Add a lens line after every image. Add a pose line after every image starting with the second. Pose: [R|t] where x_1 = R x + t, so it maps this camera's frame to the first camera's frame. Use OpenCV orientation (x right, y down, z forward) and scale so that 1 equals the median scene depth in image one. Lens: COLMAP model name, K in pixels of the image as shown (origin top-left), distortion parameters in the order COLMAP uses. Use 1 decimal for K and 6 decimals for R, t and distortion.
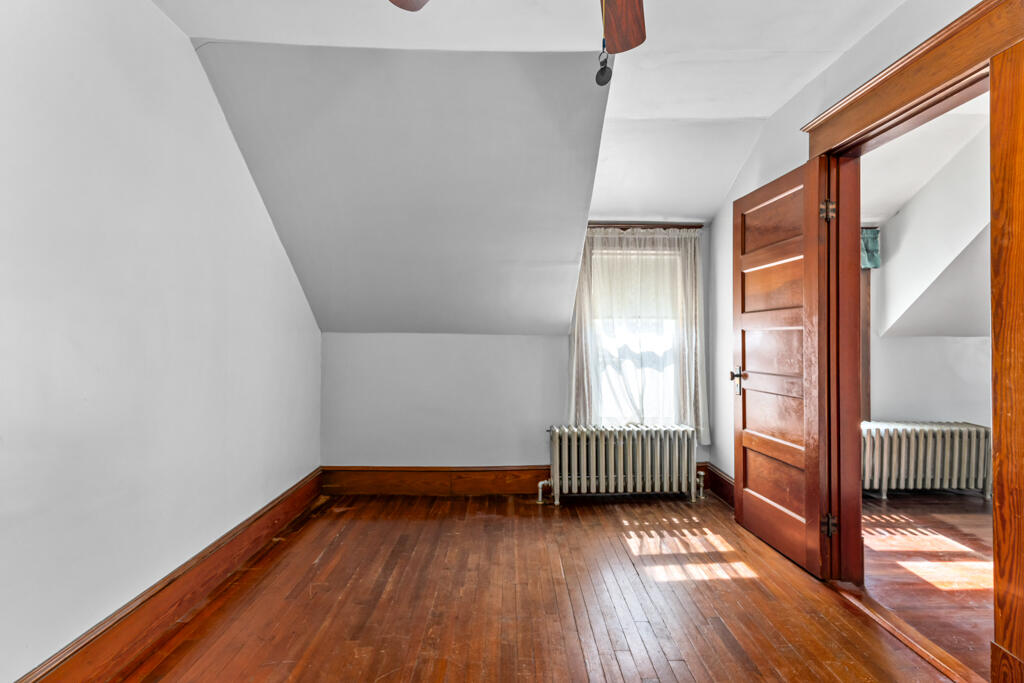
lens RADIAL K [[495.5, 0, 515.5], [0, 495.5, 334.3], [0, 0, 1]] dist [0.013111, -0.001825]
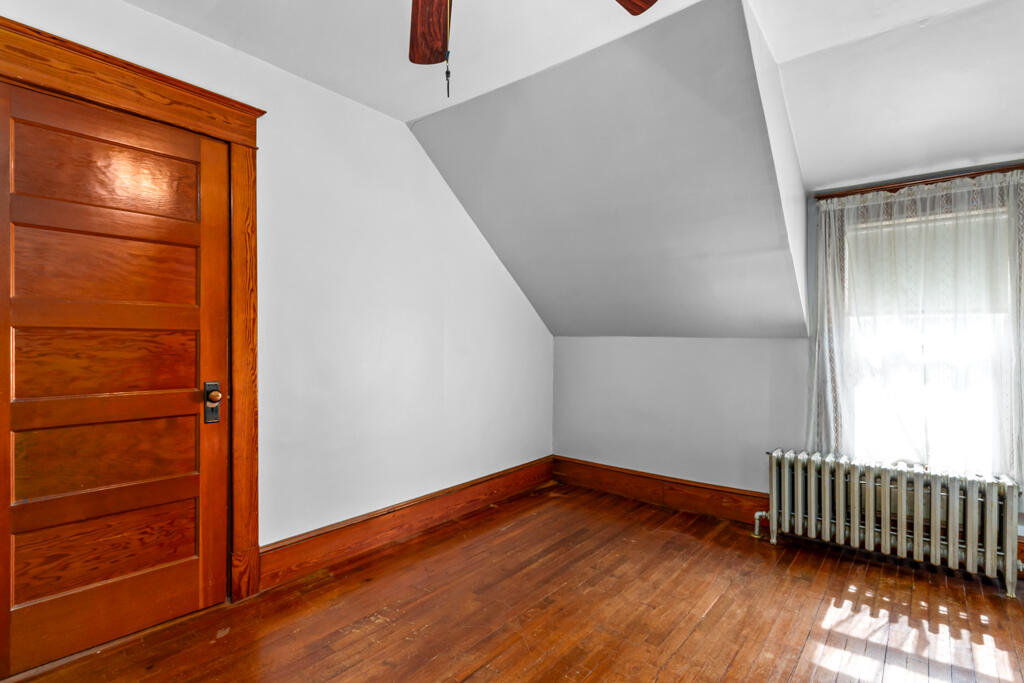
lens RADIAL K [[495.5, 0, 510.8], [0, 495.5, 344.6], [0, 0, 1]] dist [0.013111, -0.001825]
pose [[0.757748, 0.004625, -0.652531, 0.294512], [0.002474, 0.999947, 0.009961, 0.003804], [0.652543, -0.009162, 0.757697, 0.092024]]
